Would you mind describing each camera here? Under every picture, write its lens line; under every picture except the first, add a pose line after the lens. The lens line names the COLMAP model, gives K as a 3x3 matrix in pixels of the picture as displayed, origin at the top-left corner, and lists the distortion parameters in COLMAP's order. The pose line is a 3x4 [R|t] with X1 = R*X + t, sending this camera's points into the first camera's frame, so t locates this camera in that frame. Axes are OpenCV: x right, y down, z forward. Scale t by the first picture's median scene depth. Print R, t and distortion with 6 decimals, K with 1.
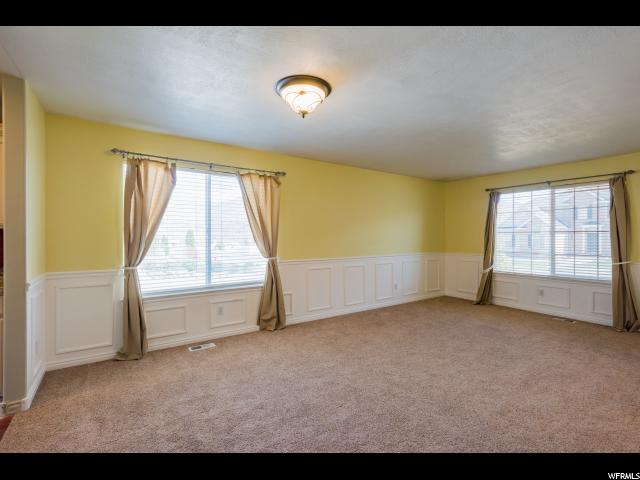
lens RADIAL K [[301.4, 0, 319.2], [0, 301.4, 235.9], [0, 0, 1]] dist [0.013786, -0.001753]
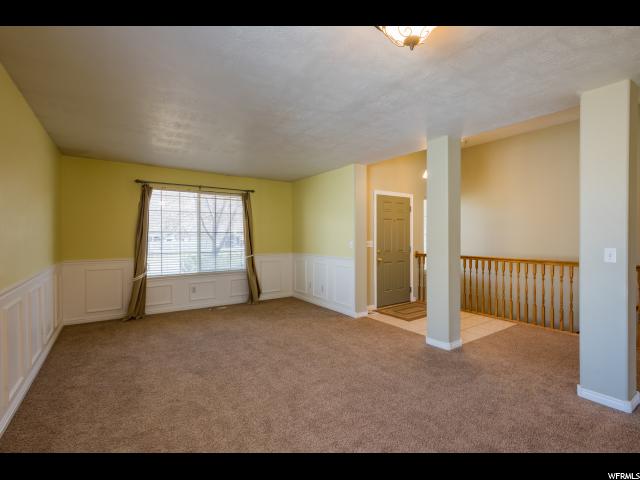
lens RADIAL K [[301.4, 0, 315.7], [0, 301.4, 237.2], [0, 0, 1]] dist [0.013786, -0.001753]
pose [[-0.007280, -0.000043, 0.999974, -0.305869], [0.001814, 0.999998, 0.000056, 0.004254], [-0.999972, 0.001814, -0.007280, 0.550817]]
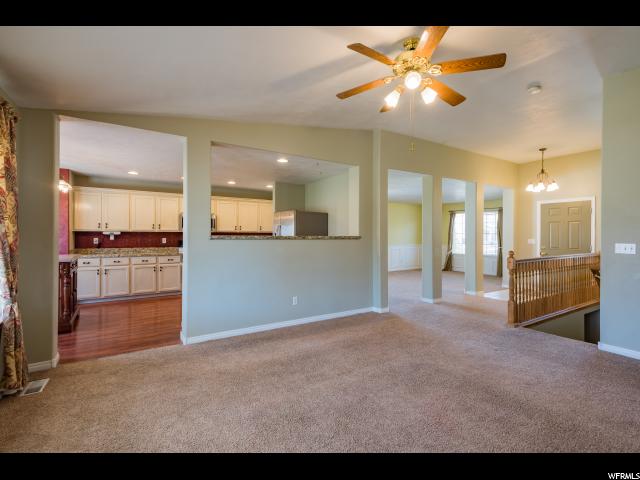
lens RADIAL K [[301.4, 0, 319.7], [0, 301.4, 236.8], [0, 0, 1]] dist [0.013786, -0.001753]
pose [[0.999928, 0.001015, -0.011939, -0.265093], [-0.000938, 0.999979, 0.006414, -0.001602], [0.011945, -0.006403, 0.999908, -0.997269]]
